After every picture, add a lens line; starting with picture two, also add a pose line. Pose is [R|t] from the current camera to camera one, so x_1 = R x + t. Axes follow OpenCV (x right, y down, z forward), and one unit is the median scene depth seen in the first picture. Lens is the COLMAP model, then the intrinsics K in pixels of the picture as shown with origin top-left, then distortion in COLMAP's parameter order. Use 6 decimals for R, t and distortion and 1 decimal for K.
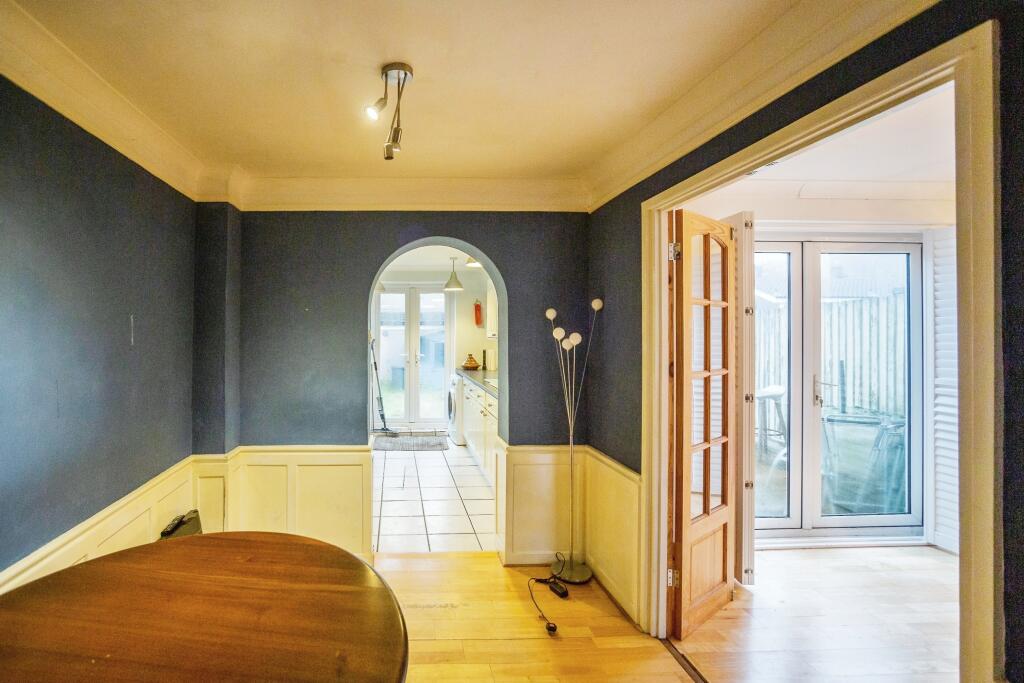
lens RADIAL K [[445.4, 0, 512.0], [0, 445.4, 341.5], [0, 0, 1]] dist [-0.031641, -0.000021]
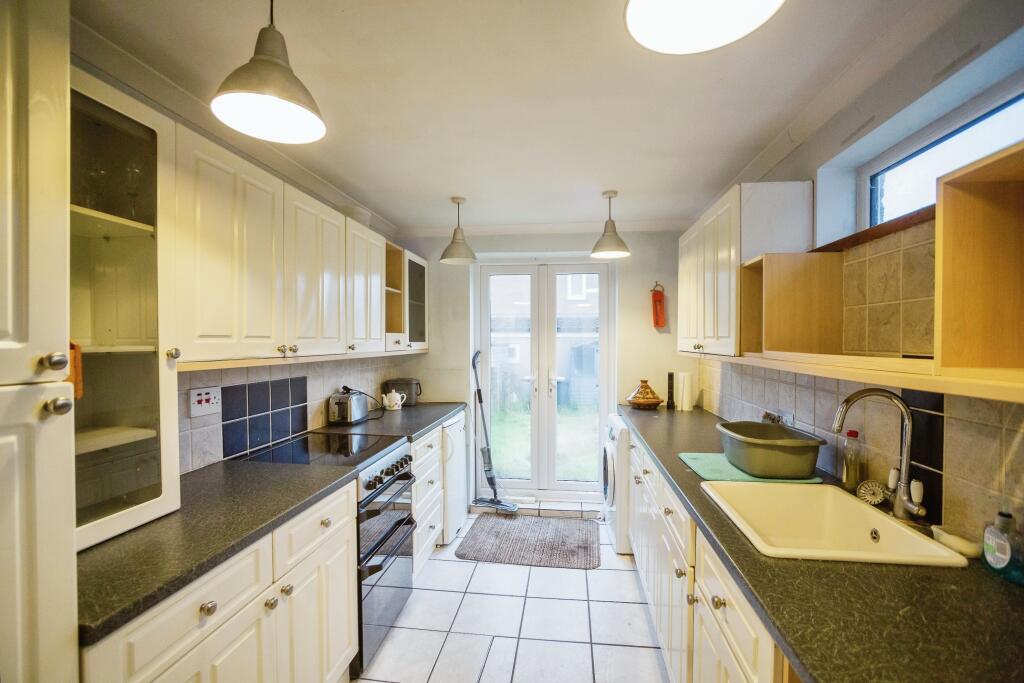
lens RADIAL K [[445.4, 0, 512.0], [0, 445.4, 341.5], [0, 0, 1]] dist [-0.031641, -0.000021]
pose [[0.927677, 0.003878, -0.373364, -0.042138], [-0.009952, 0.999848, -0.014342, -0.010566], [0.373252, 0.017020, 0.927574, 0.444877]]
